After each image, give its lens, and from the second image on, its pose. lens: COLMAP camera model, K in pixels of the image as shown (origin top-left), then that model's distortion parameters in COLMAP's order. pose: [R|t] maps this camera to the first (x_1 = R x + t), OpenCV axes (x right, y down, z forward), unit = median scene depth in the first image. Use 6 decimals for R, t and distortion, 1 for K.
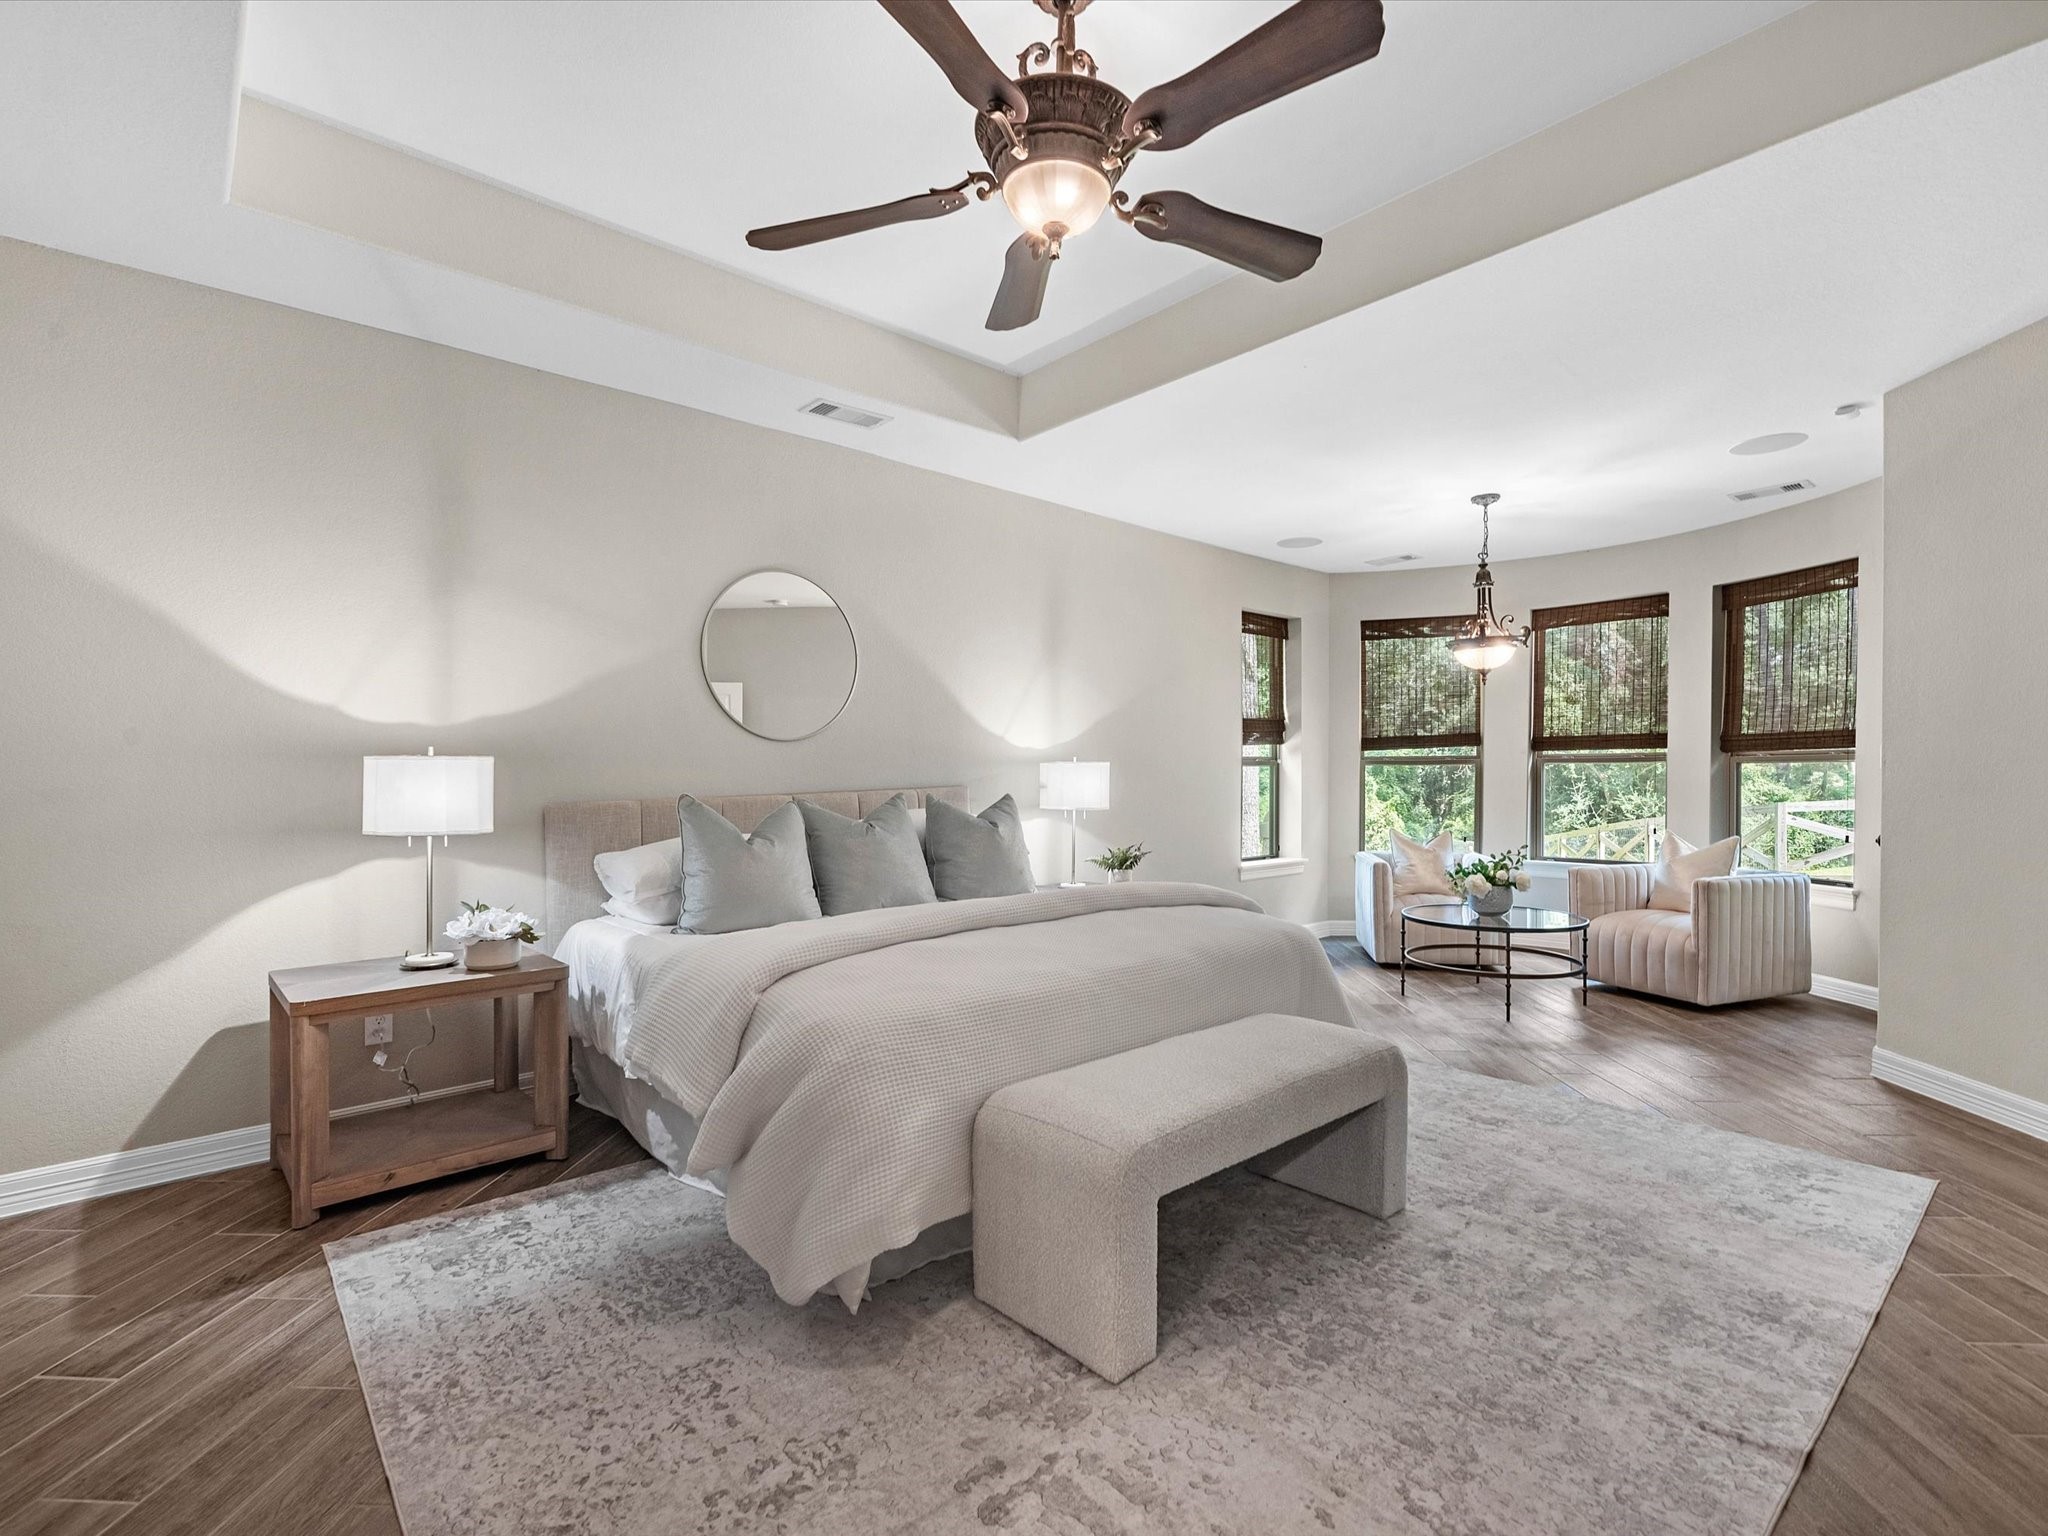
lens RADIAL K [[952.2, 0, 1026.9], [0, 952.2, 781.6], [0, 0, 1]] dist [-0.004504, -0.000107]
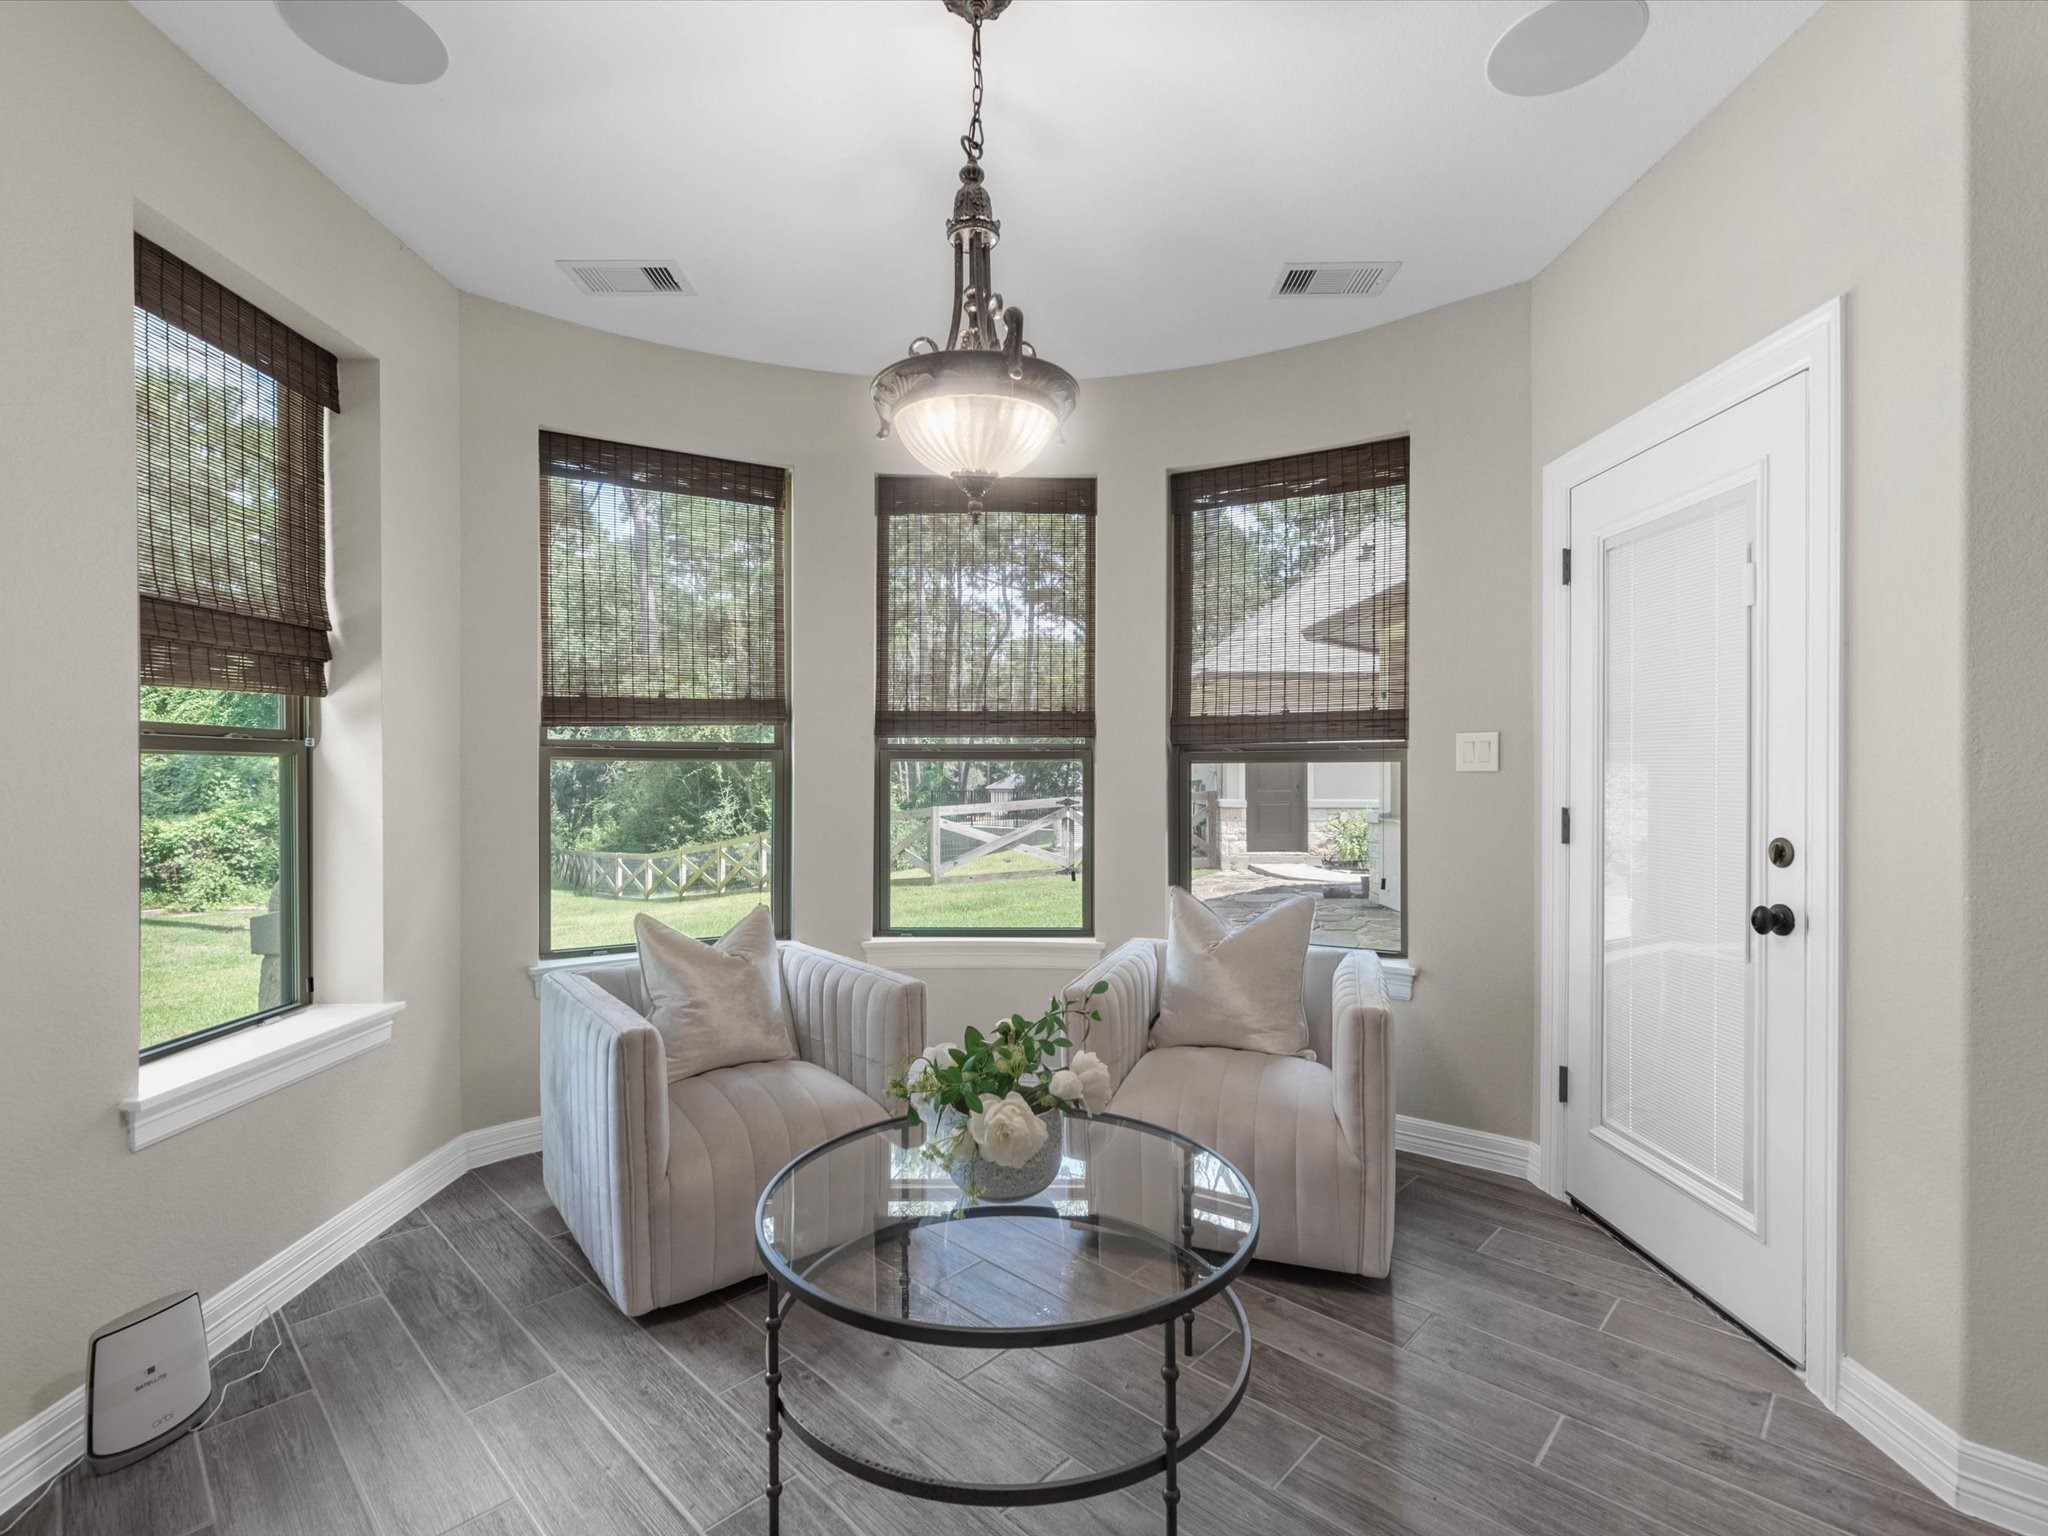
lens RADIAL K [[952.2, 0, 1029.1], [0, 952.2, 789.2], [0, 0, 1]] dist [-0.004504, -0.000107]
pose [[0.652390, -0.006445, 0.757856, 0.171269], [0.003762, 0.999979, 0.005265, -0.004779], [-0.757874, -0.000584, 0.652401, 0.563907]]
